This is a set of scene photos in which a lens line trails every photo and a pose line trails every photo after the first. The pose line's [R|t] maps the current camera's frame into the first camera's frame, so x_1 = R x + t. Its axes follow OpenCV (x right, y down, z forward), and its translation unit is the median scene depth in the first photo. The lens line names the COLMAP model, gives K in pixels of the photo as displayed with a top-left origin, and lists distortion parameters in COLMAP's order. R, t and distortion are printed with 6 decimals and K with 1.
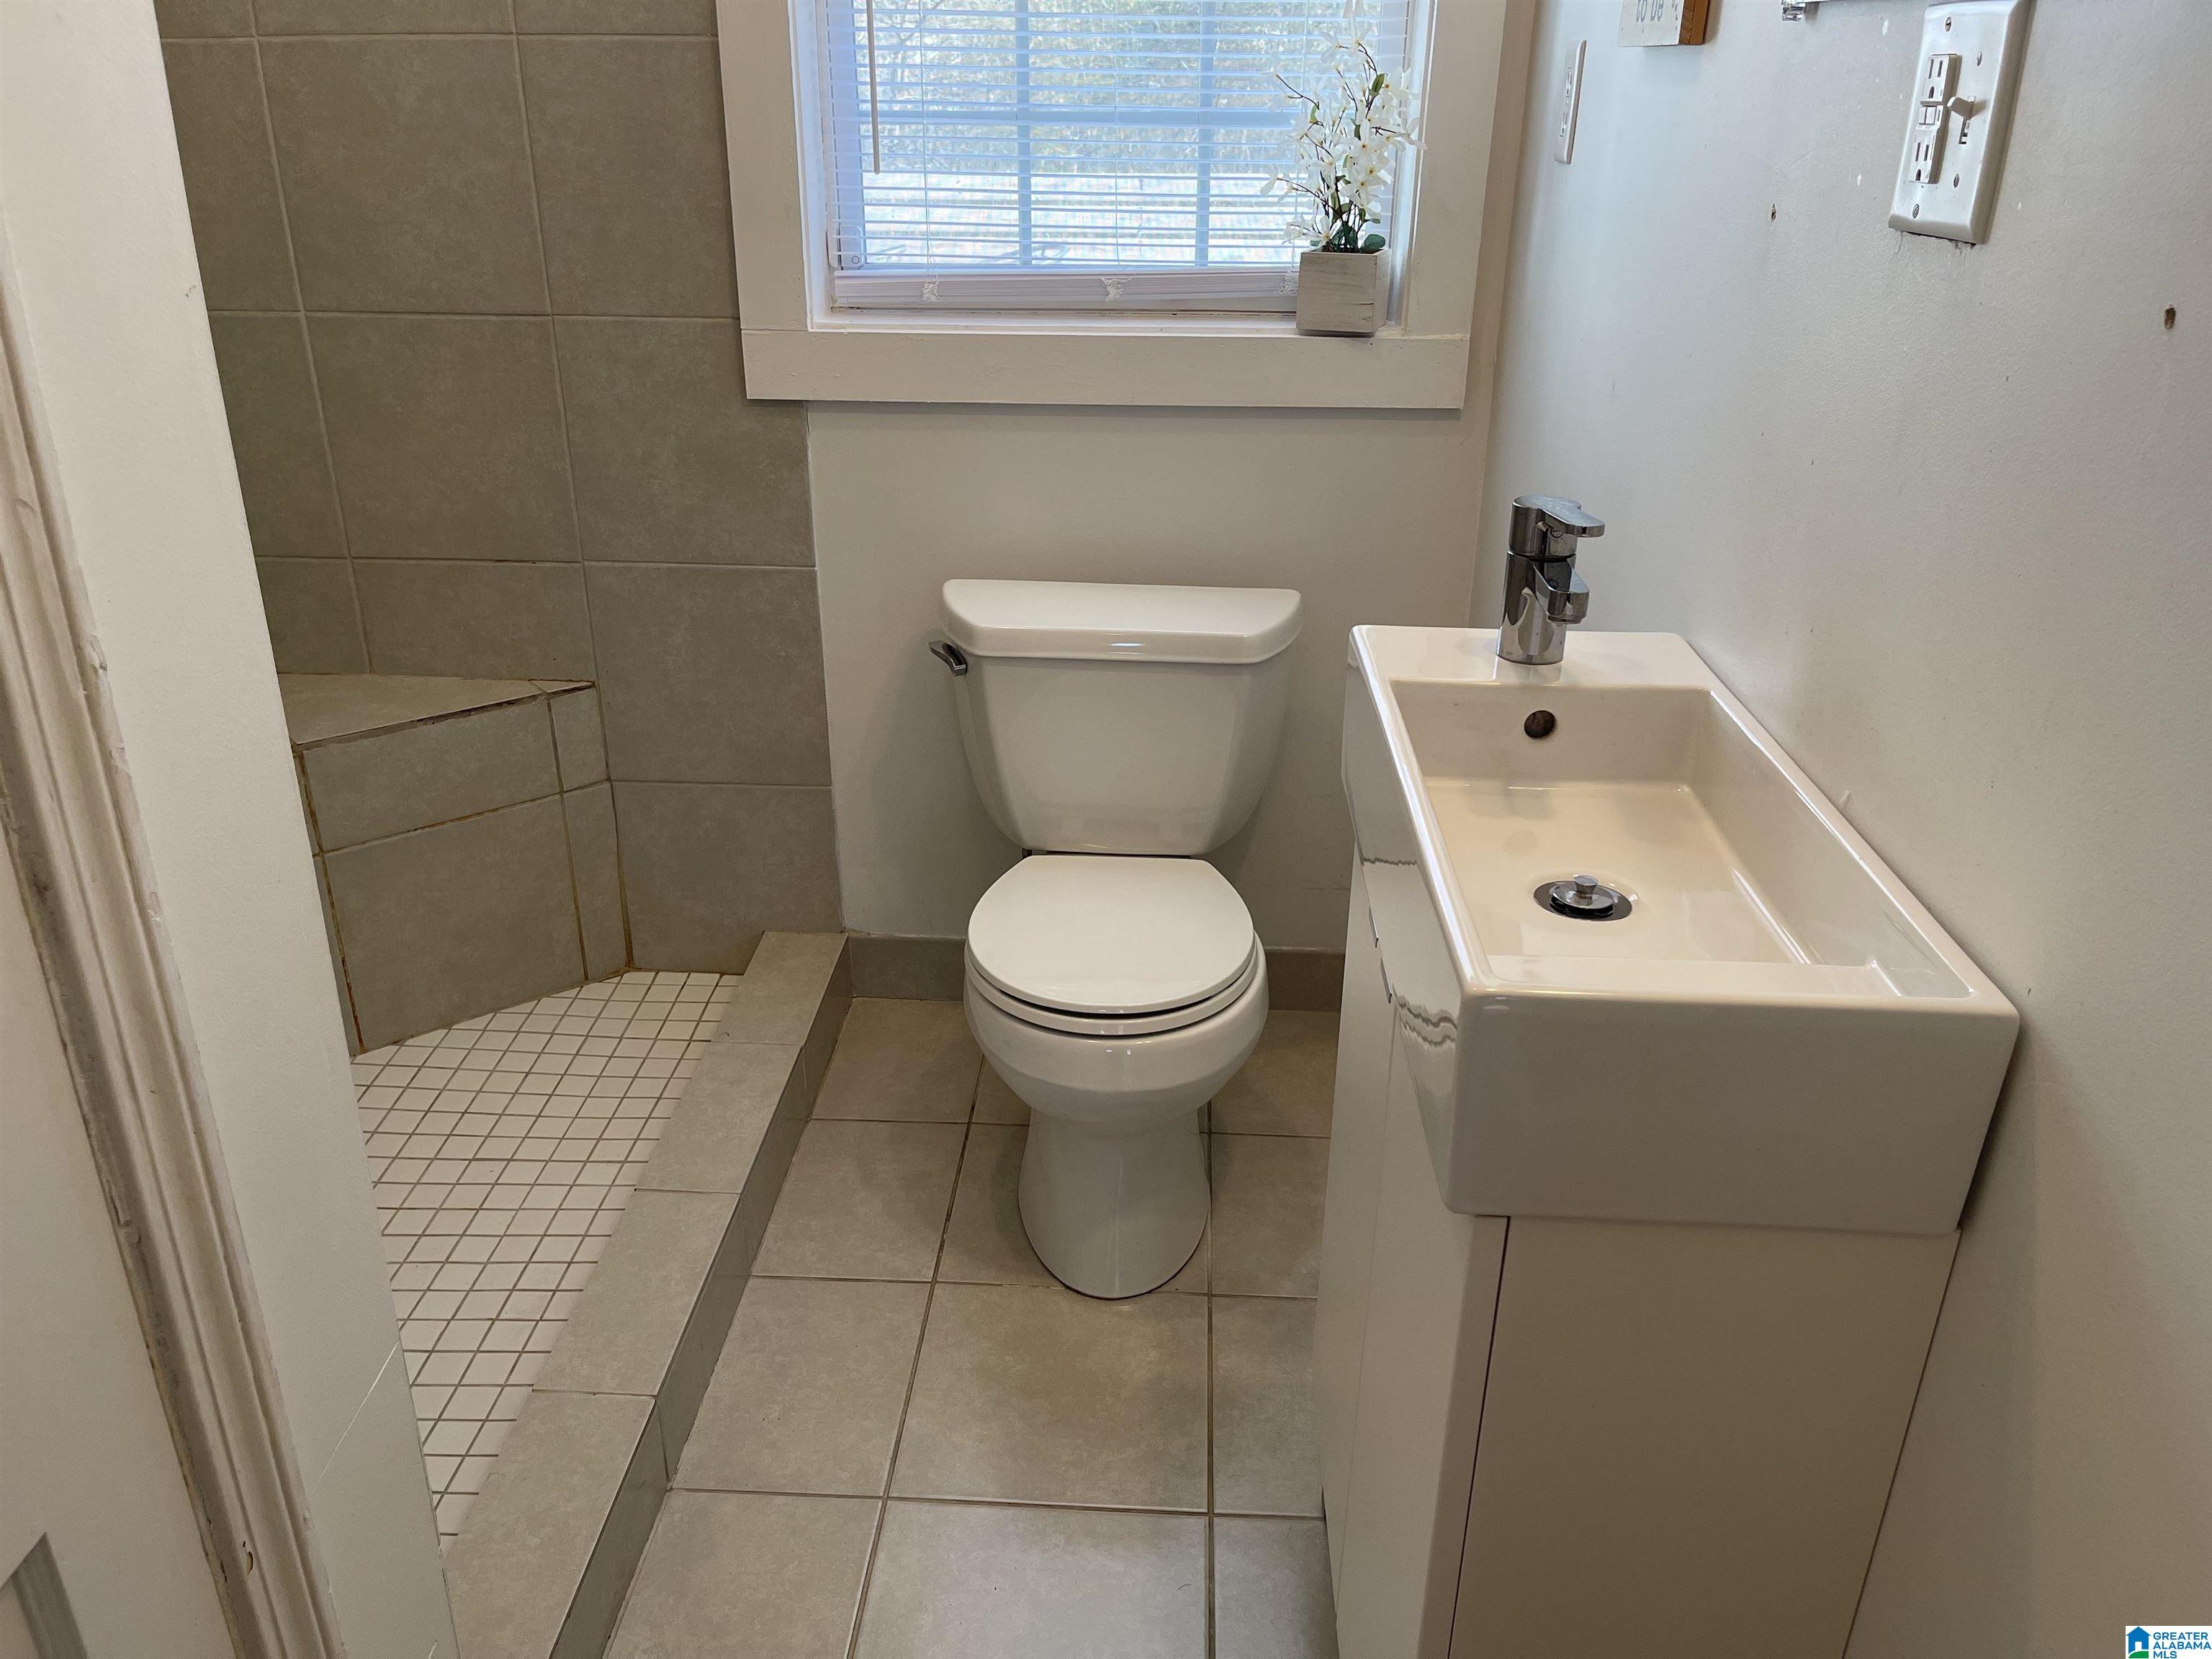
lens RADIAL K [[1664.6, 0, 1110.0], [0, 1664.6, 841.1], [0, 0, 1]] dist [0.062624, -0.090168]
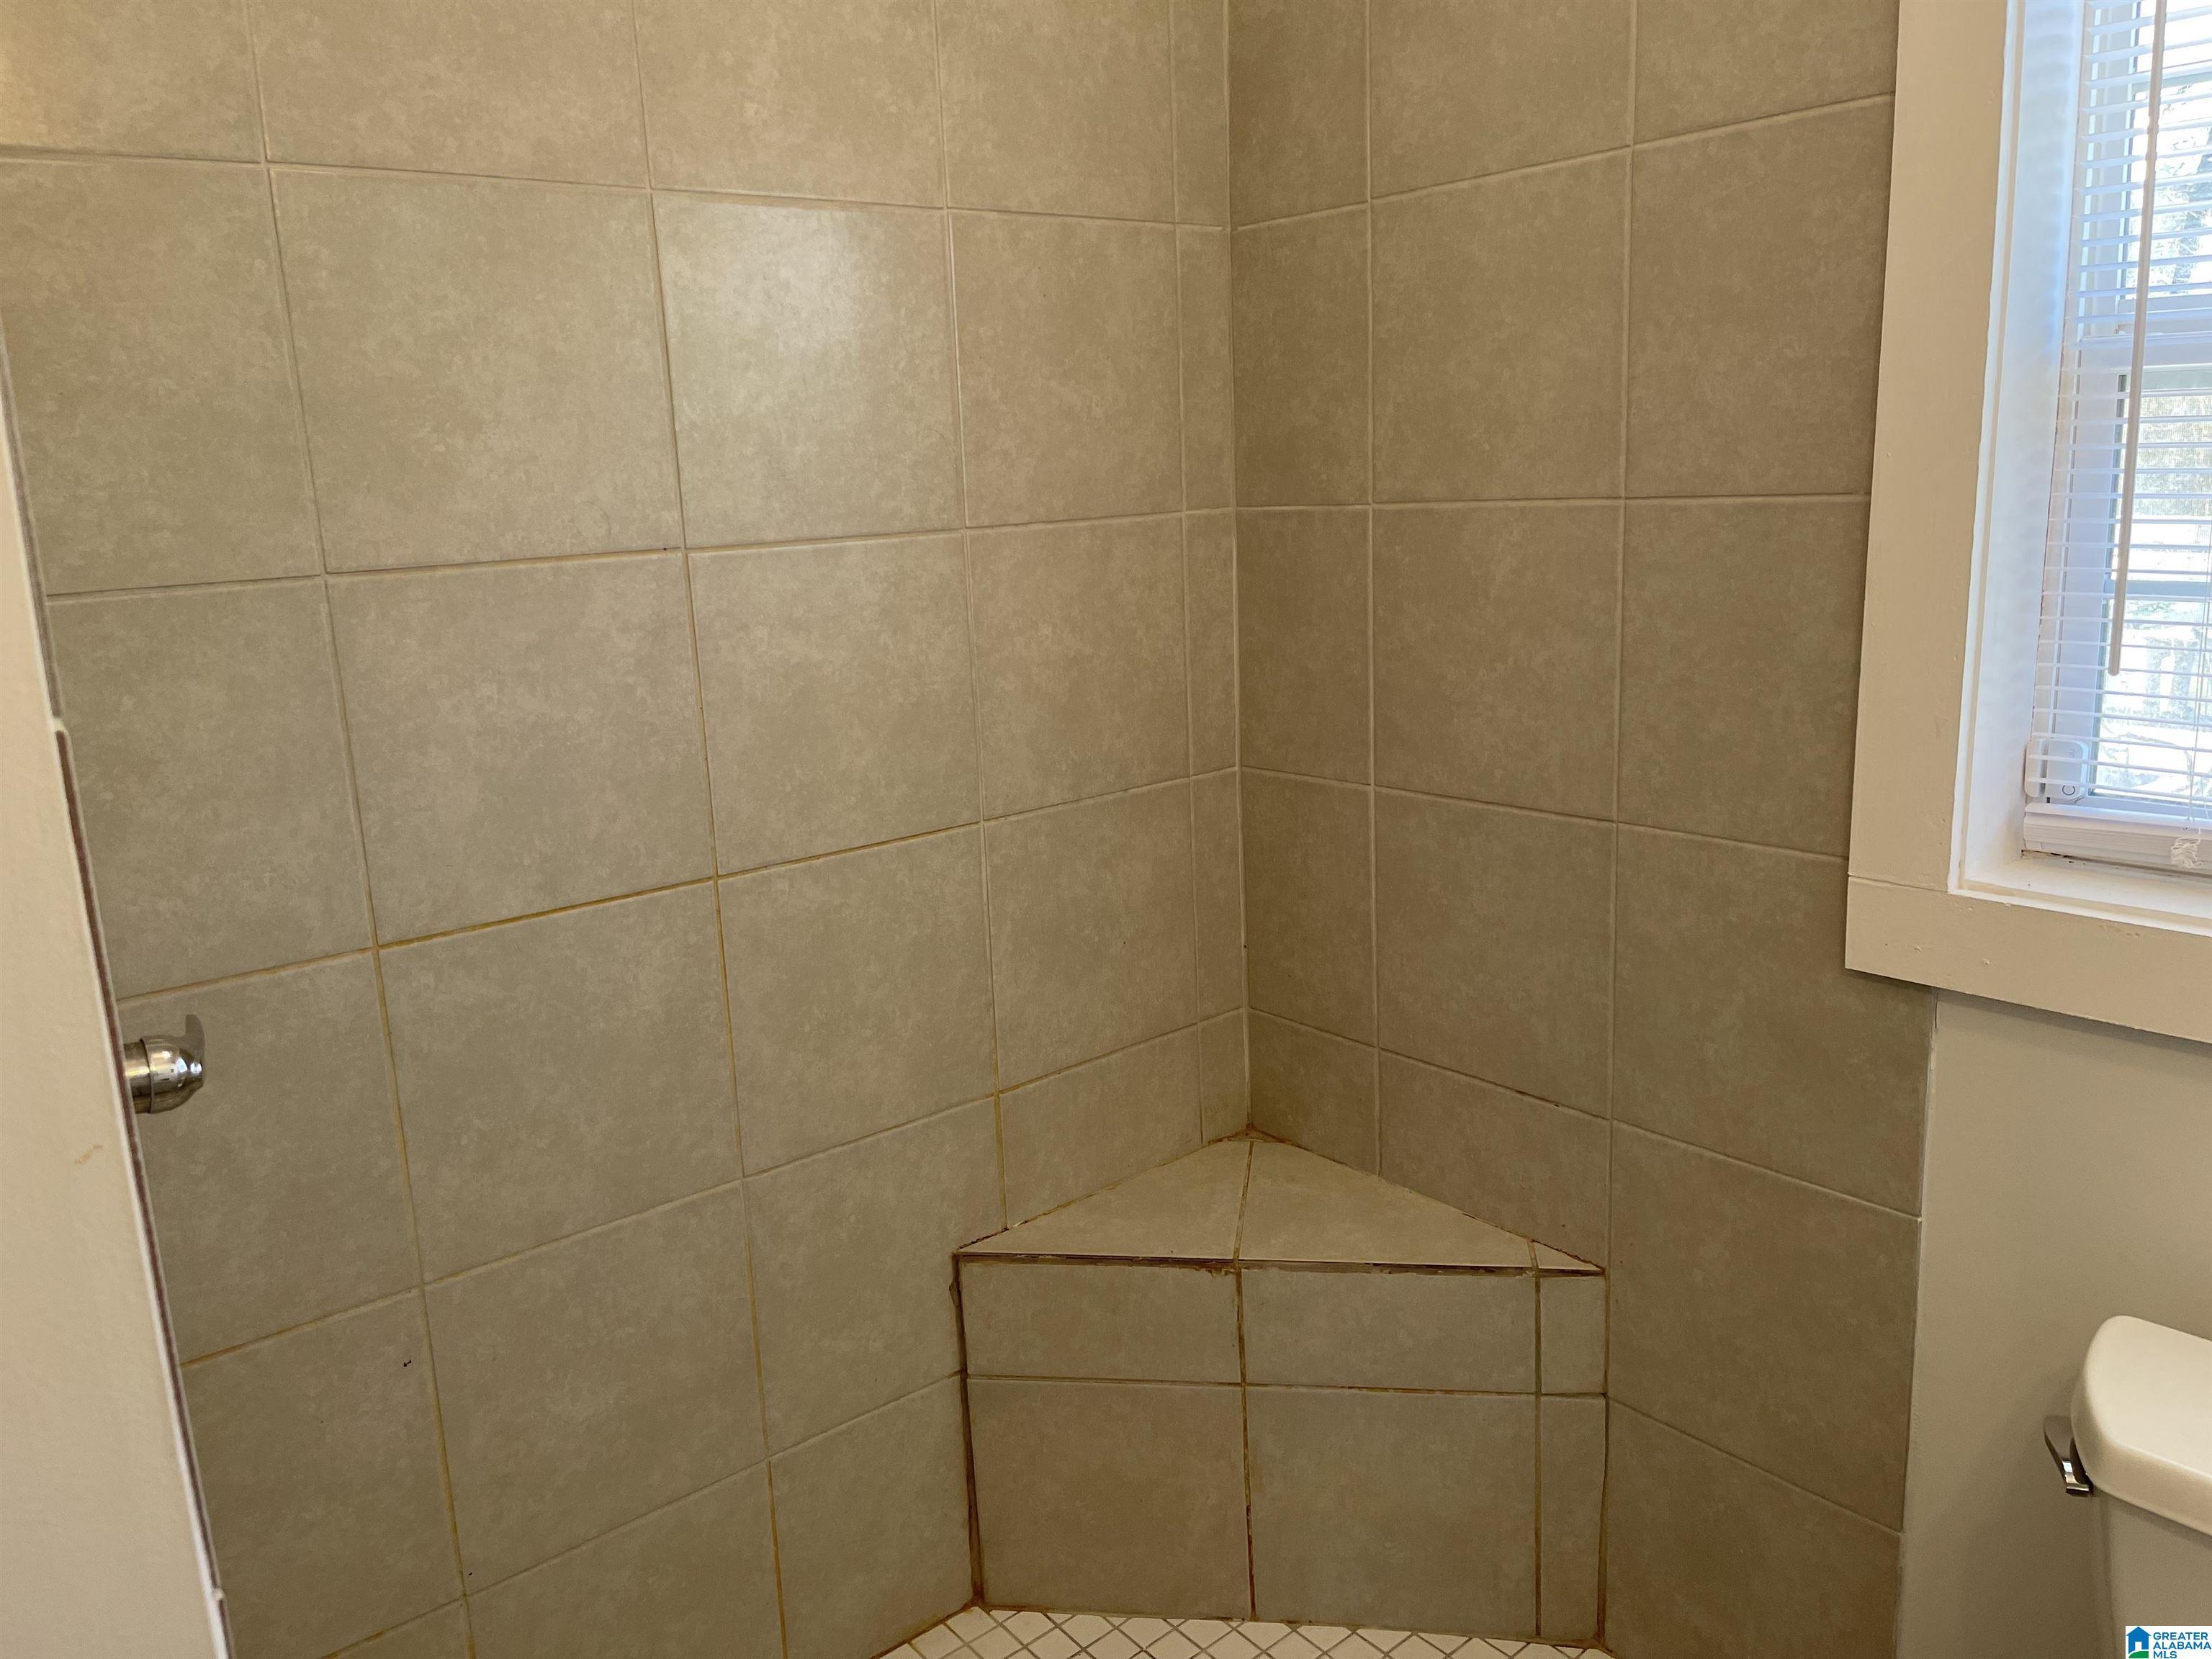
lens RADIAL K [[1664.6, 0, 1087.5], [0, 1664.6, 815.8], [0, 0, 1]] dist [0.062624, -0.090168]
pose [[0.662429, 0.119051, -0.739604, 0.085276], [-0.255346, 0.964050, -0.073522, -0.194866], [0.704262, 0.237558, 0.669015, 0.296506]]
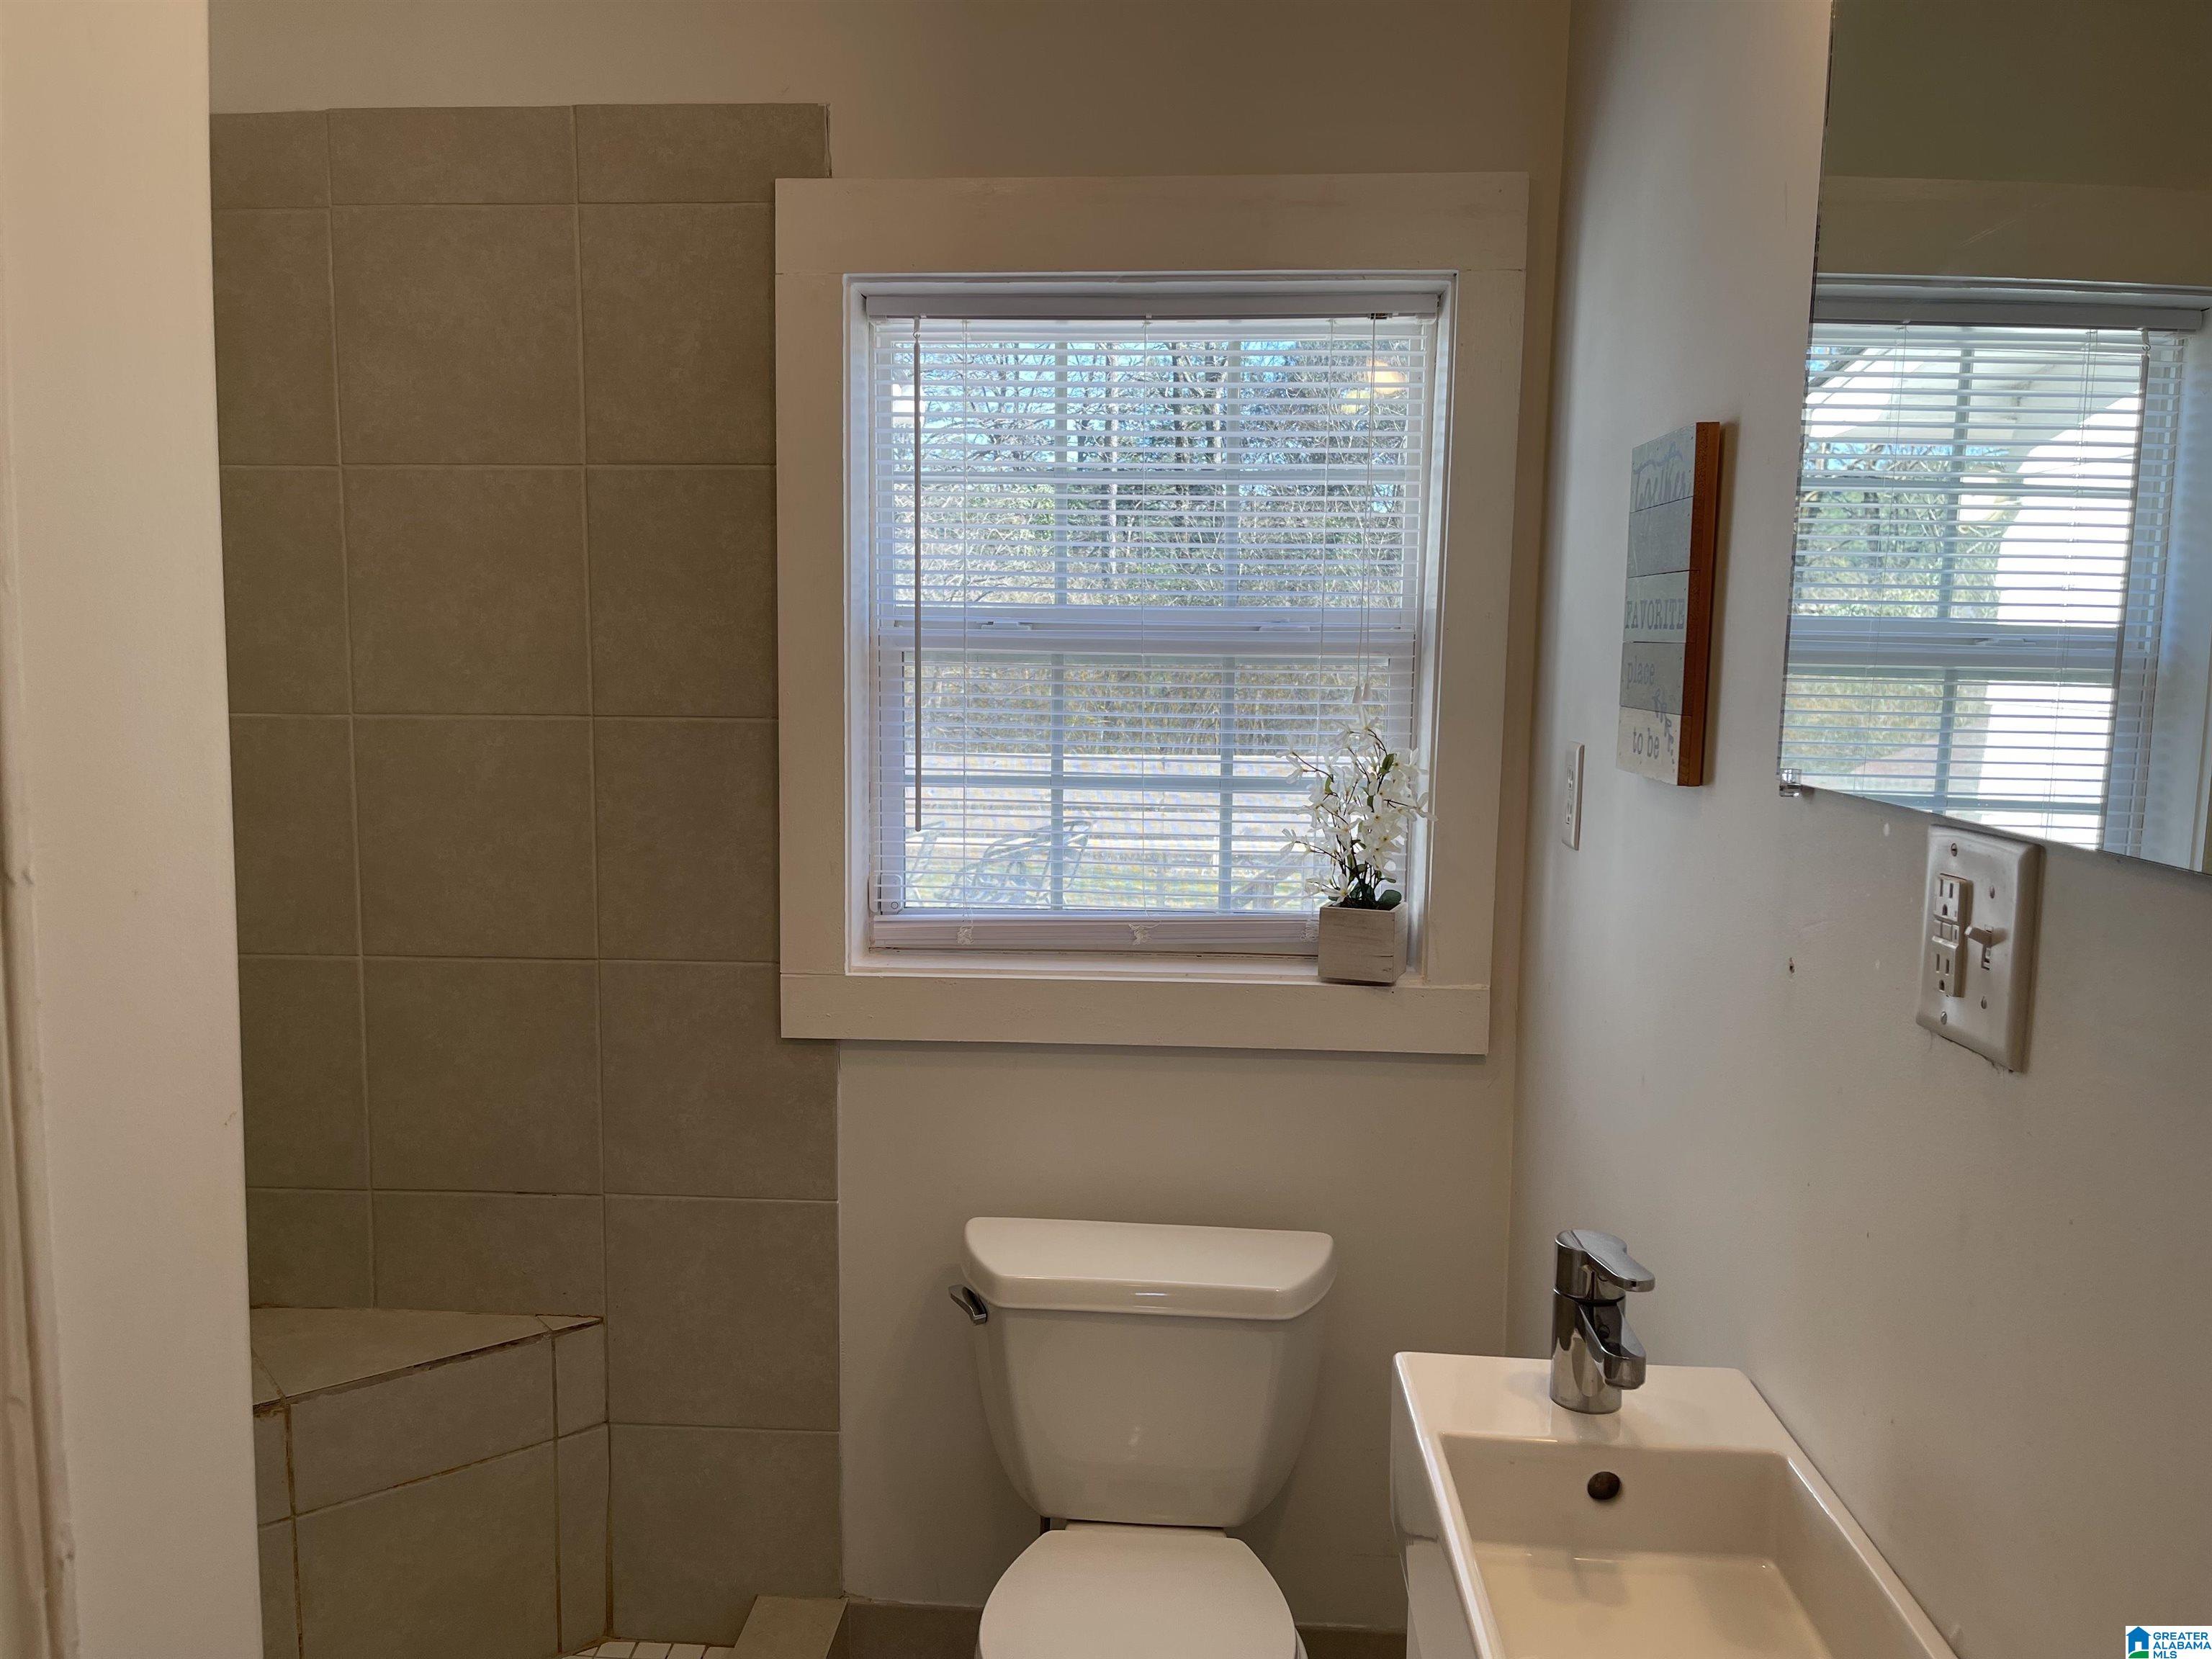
lens RADIAL K [[1664.6, 0, 1097.5], [0, 1664.6, 852.9], [0, 0, 1]] dist [0.062624, -0.090168]
pose [[0.999762, 0.003681, -0.021501, -0.002482], [-0.010045, 0.952622, -0.303991, -0.064628], [0.019364, 0.304134, 0.952432, 0.000935]]
